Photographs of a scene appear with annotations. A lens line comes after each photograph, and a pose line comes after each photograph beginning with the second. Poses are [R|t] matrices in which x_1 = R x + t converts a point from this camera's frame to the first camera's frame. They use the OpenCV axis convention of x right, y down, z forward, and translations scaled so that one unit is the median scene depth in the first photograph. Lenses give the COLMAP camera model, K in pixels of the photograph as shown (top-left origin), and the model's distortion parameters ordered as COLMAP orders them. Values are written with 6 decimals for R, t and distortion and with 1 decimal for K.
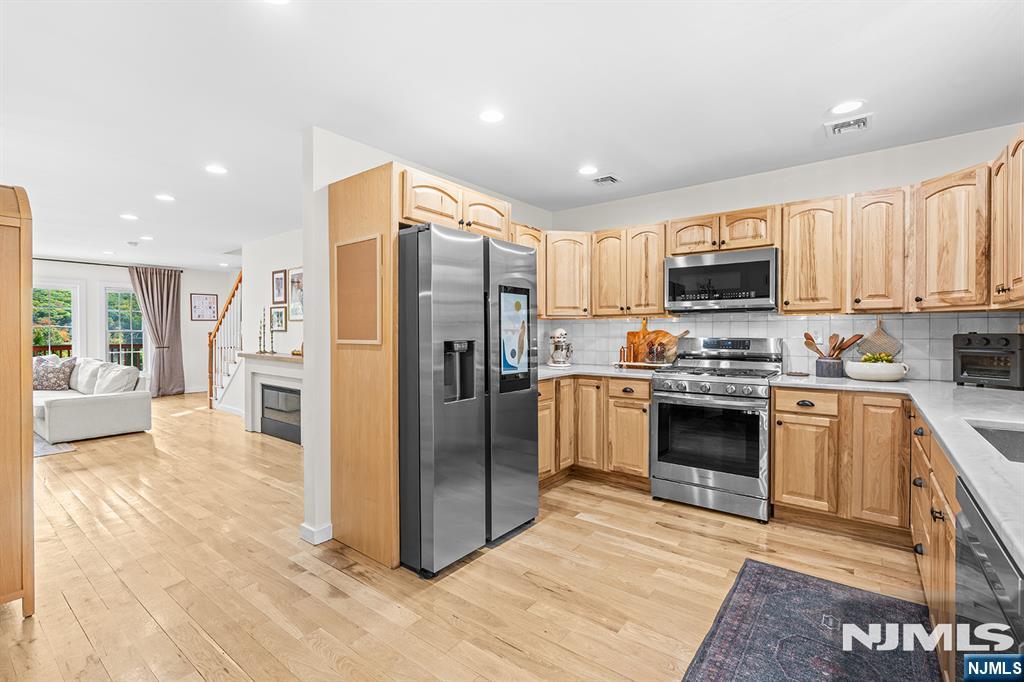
lens RADIAL K [[459.4, 0, 517.9], [0, 459.4, 338.1], [0, 0, 1]] dist [-0.004889, 0.001485]
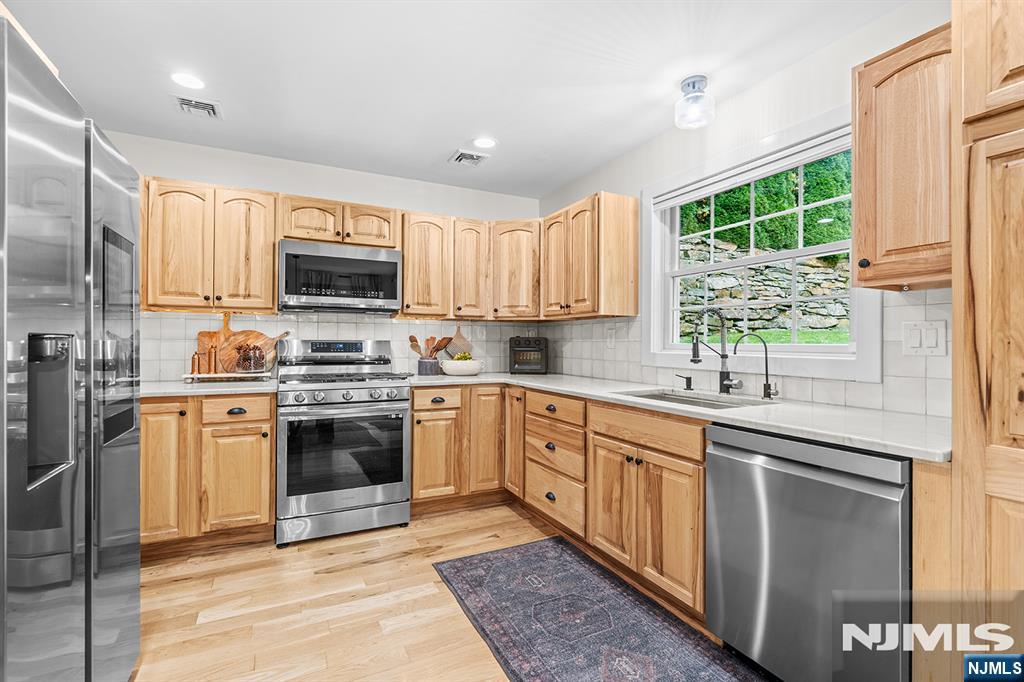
lens RADIAL K [[459.4, 0, 511.9], [0, 459.4, 340.8], [0, 0, 1]] dist [-0.004889, 0.001485]
pose [[0.443042, 0.007148, 0.896472, -0.242640], [0.005168, 0.999931, -0.010526, 0.014190], [-0.896486, 0.009296, 0.442974, 0.330548]]
